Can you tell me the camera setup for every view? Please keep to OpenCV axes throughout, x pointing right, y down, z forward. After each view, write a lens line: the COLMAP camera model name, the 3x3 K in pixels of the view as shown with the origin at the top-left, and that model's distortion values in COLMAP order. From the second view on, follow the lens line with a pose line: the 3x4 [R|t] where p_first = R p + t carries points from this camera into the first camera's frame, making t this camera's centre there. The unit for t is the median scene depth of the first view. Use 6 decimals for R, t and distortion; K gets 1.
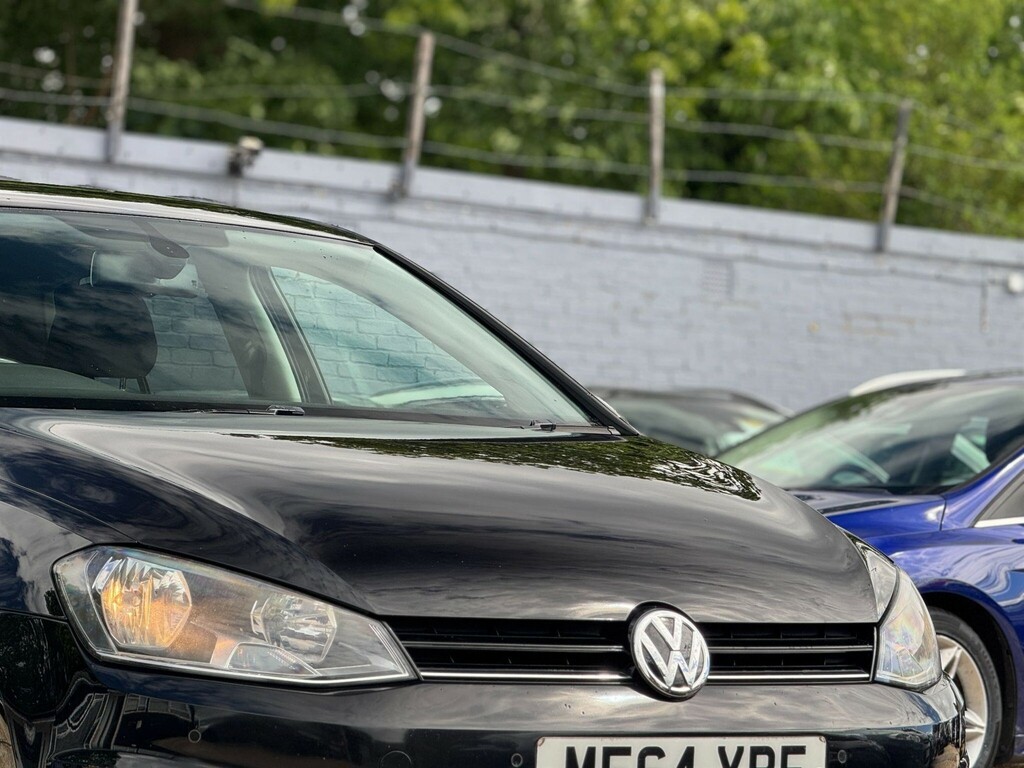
lens RADIAL K [[3666.0, 0, 512.0], [0, 3666.0, 384.0], [0, 0, 1]] dist [0.159536, 3.974856]
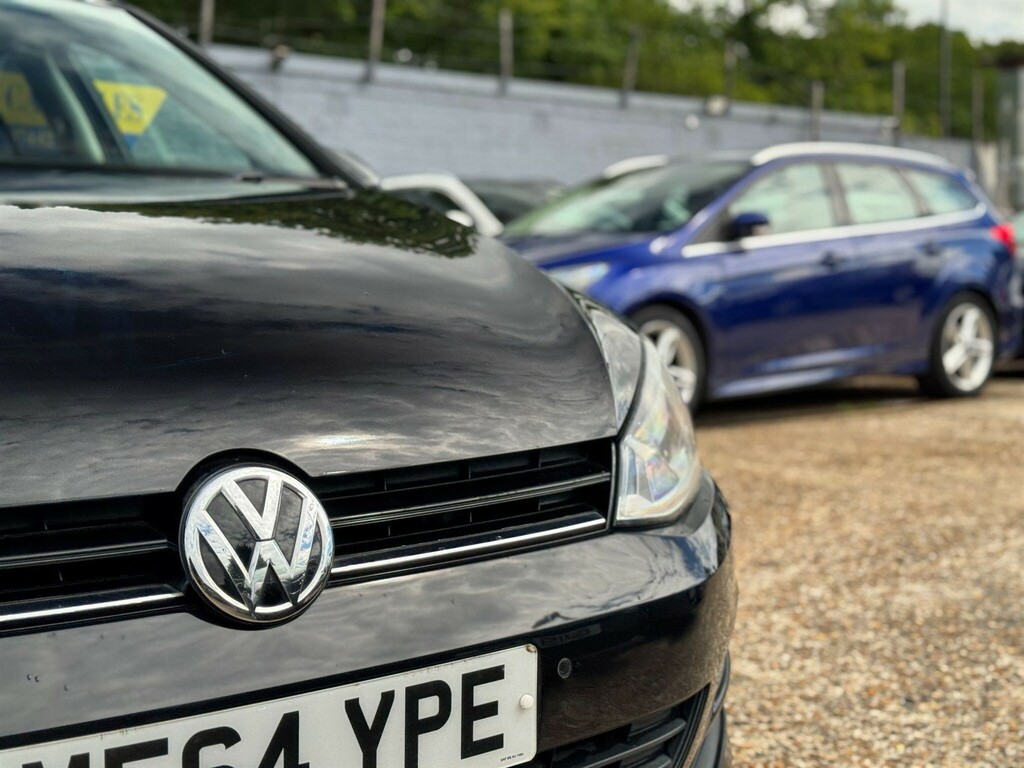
lens RADIAL K [[1425.7, 0, 512.0], [0, 1425.7, 384.0], [0, 0, 1]] dist [0.179134, -0.321398]
pose [[0.999280, -0.033438, 0.017916, 0.078440], [0.030745, 0.990524, 0.133858, 0.019523], [-0.022222, -0.133211, 0.990839, 0.767713]]
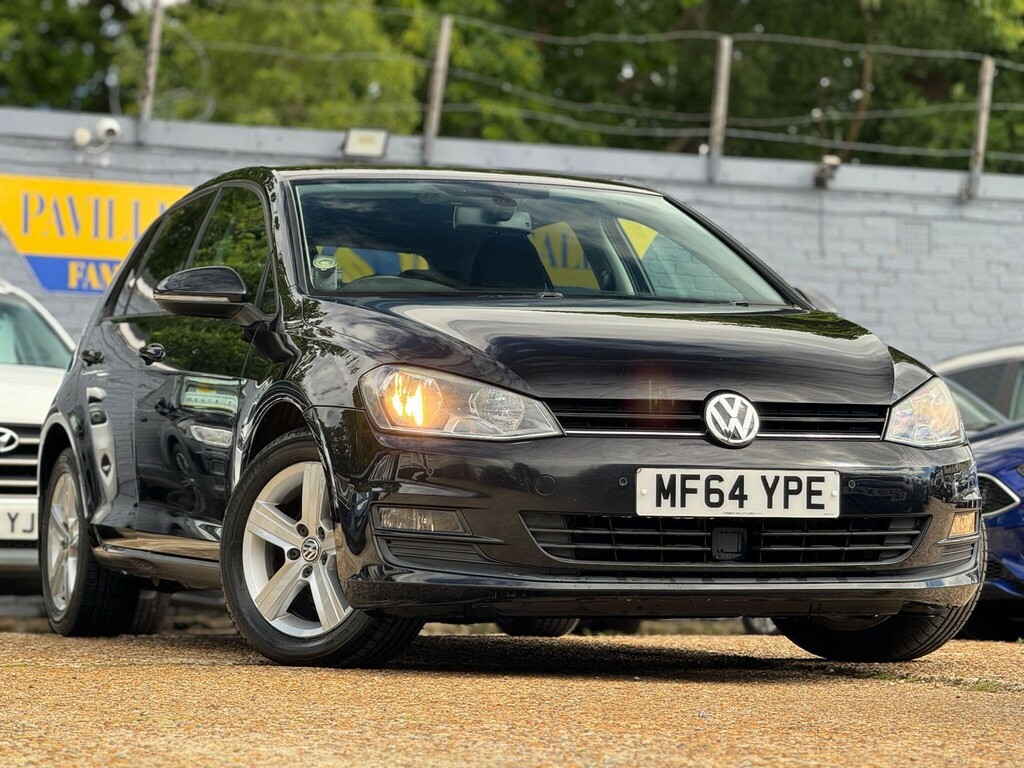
lens RADIAL K [[3666.0, 0, 512.0], [0, 3666.0, 384.0], [0, 0, 1]] dist [0.159536, 3.974856]
pose [[0.970953, -0.038382, -0.236172, 0.325994], [0.034558, 0.999196, -0.020313, 0.085743], [0.236762, 0.011562, 0.971499, -0.581212]]
